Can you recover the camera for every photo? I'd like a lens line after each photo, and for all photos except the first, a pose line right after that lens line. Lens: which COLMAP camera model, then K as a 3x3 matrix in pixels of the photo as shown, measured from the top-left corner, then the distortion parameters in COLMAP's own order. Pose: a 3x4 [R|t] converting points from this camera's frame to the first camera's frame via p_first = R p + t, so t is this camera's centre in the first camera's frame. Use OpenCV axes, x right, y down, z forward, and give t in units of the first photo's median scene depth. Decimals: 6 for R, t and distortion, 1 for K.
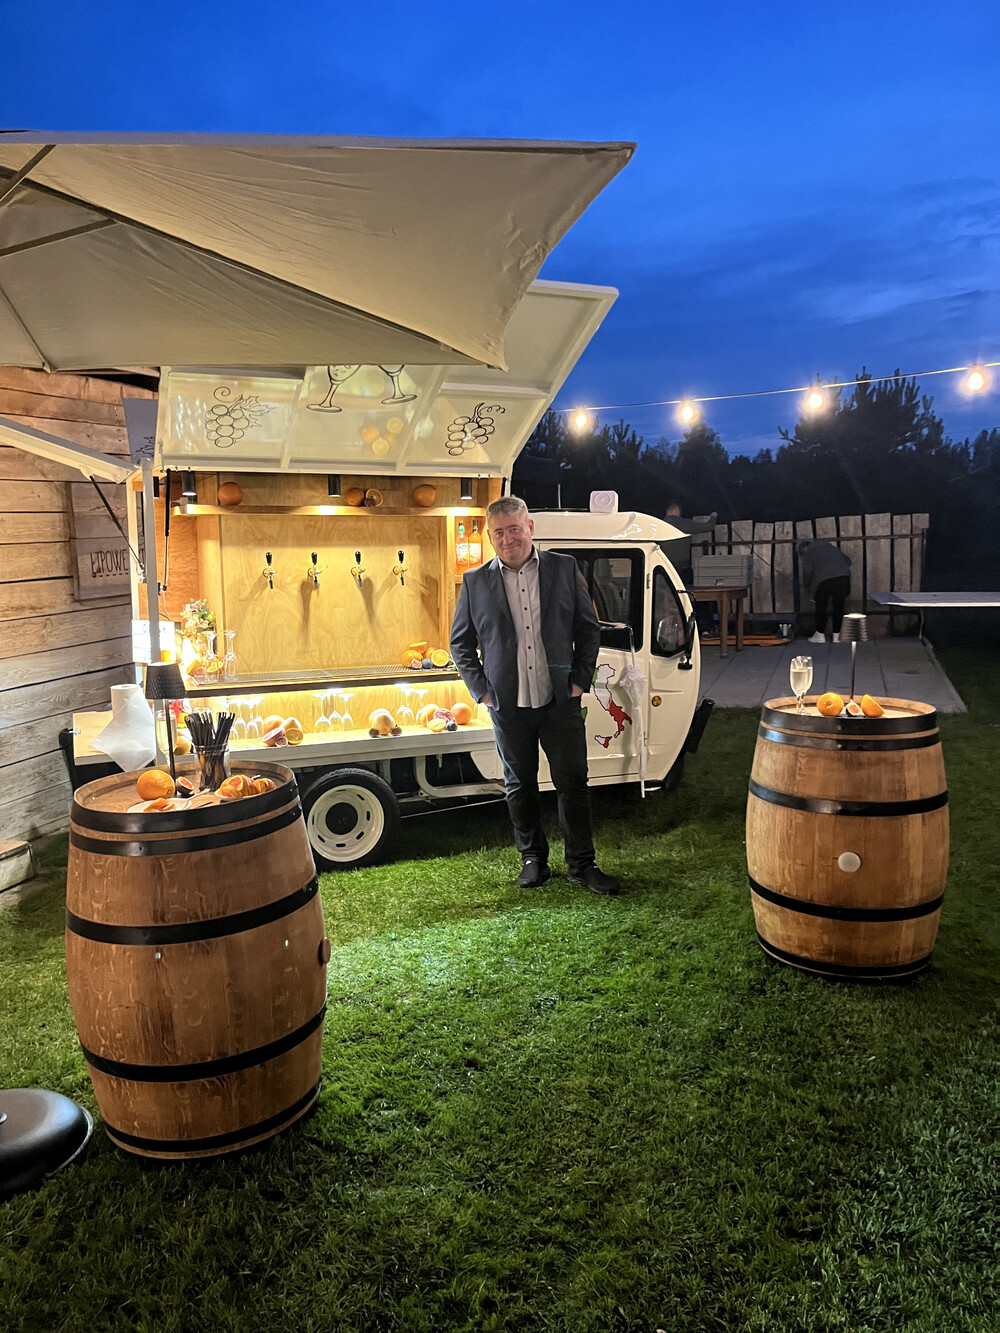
lens RADIAL K [[986.6, 0, 501.4], [0, 986.6, 676.8], [0, 0, 1]] dist [0.000040, 0.001965]
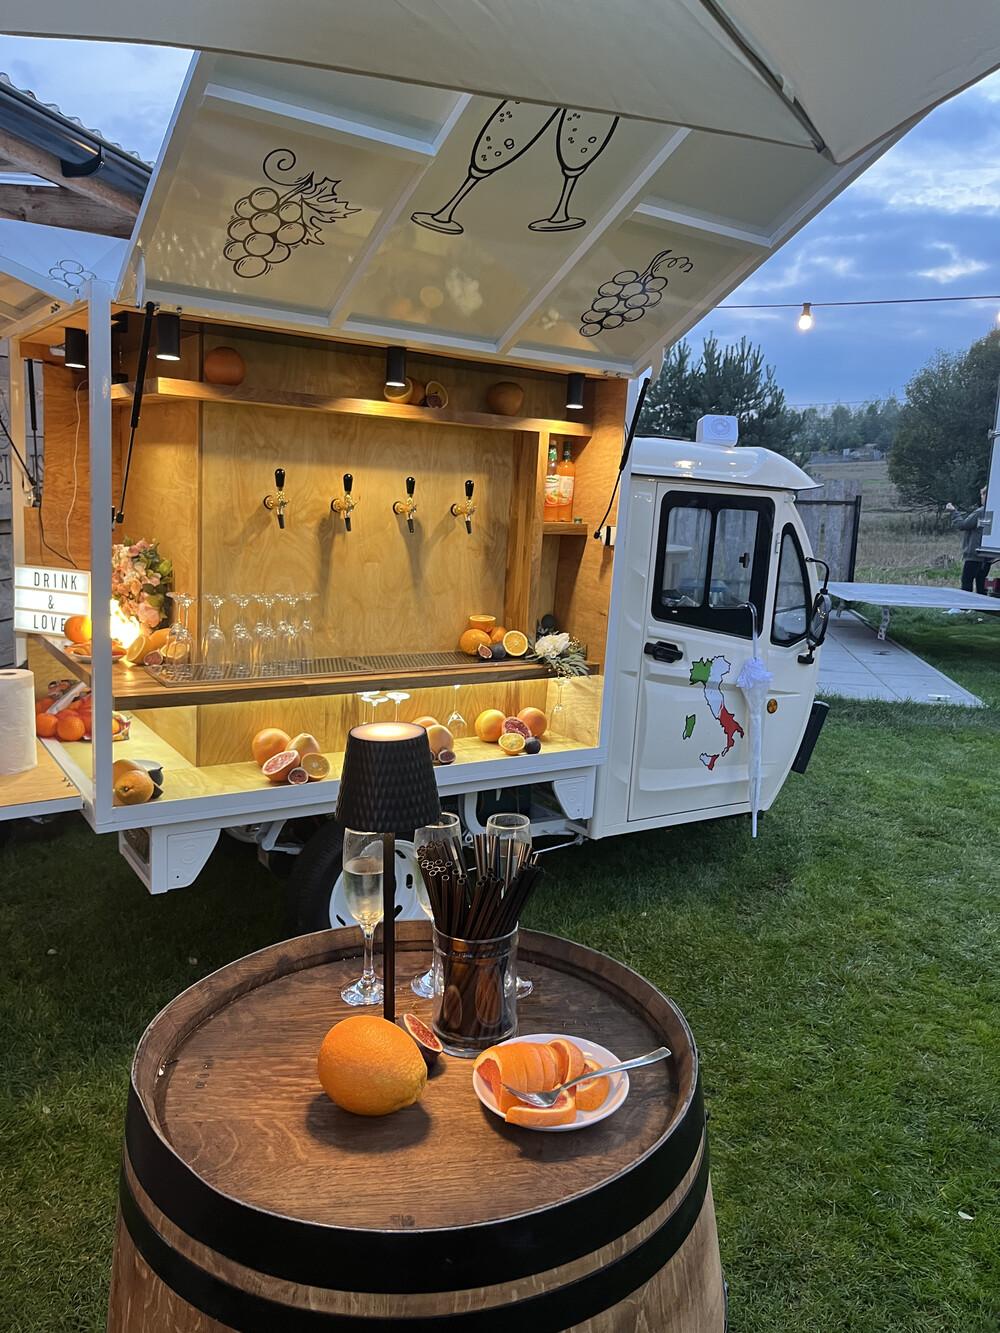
lens RADIAL K [[986.6, 0, 499.0], [0, 986.6, 659.7], [0, 0, 1]] dist [0.000040, 0.001965]
pose [[0.980555, 0.026386, 0.194465, -0.205093], [-0.032842, 0.999009, 0.030049, -0.027827], [-0.193479, -0.035852, 0.980449, 0.339962]]
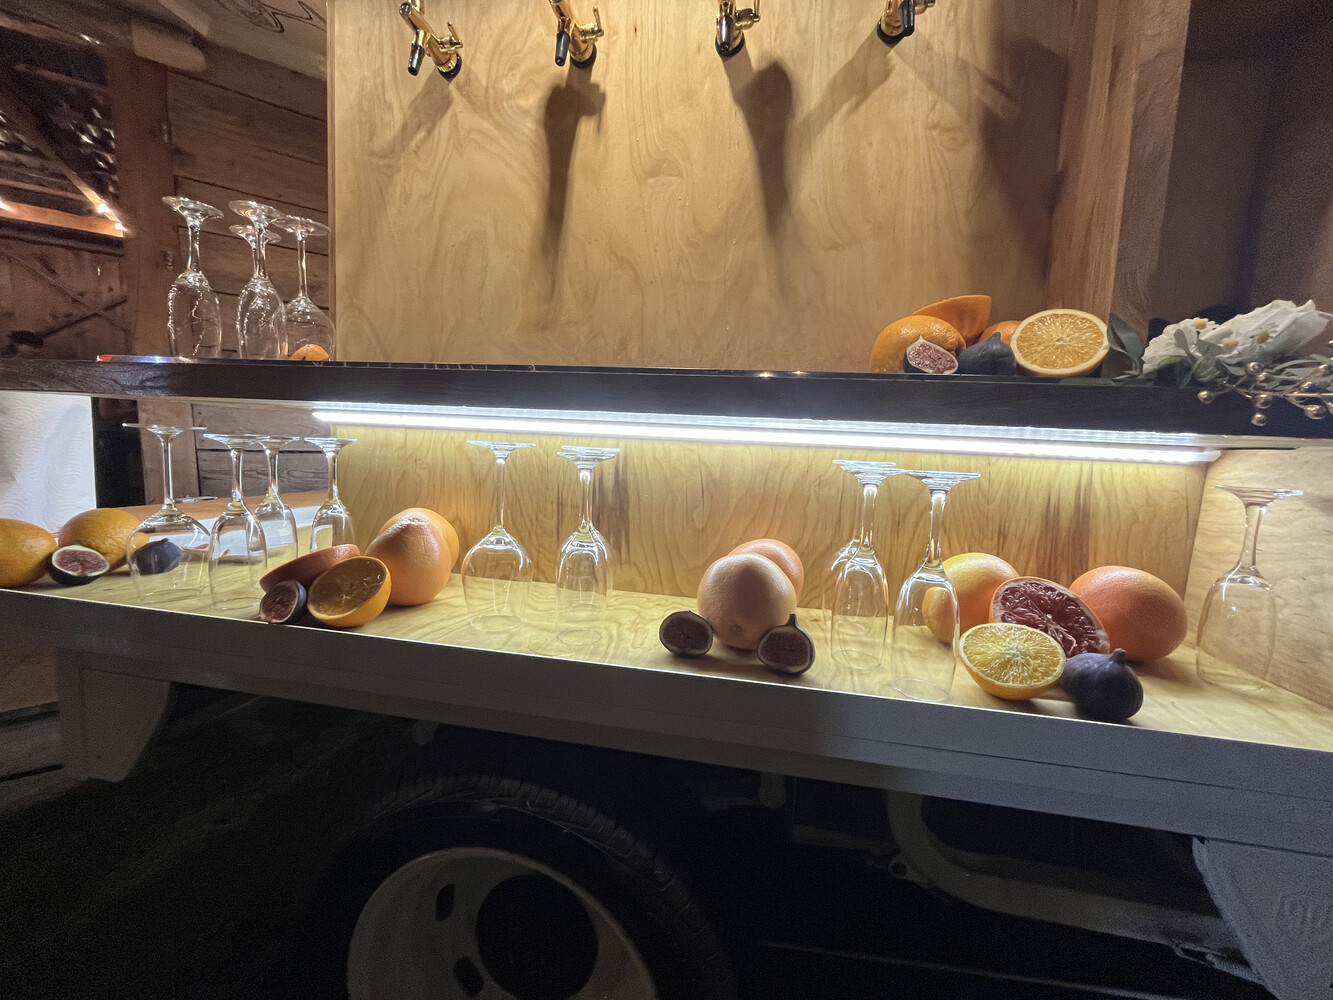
lens RADIAL K [[537.1, 0, 670.9], [0, 537.1, 500.2], [0, 0, 1]] dist [-0.002321, -0.000256]
pose [[0.843672, 0.096853, -0.528051, -0.068457], [-0.127768, 0.991554, -0.022268, 0.028384], [0.521434, 0.086255, 0.848921, 0.863121]]
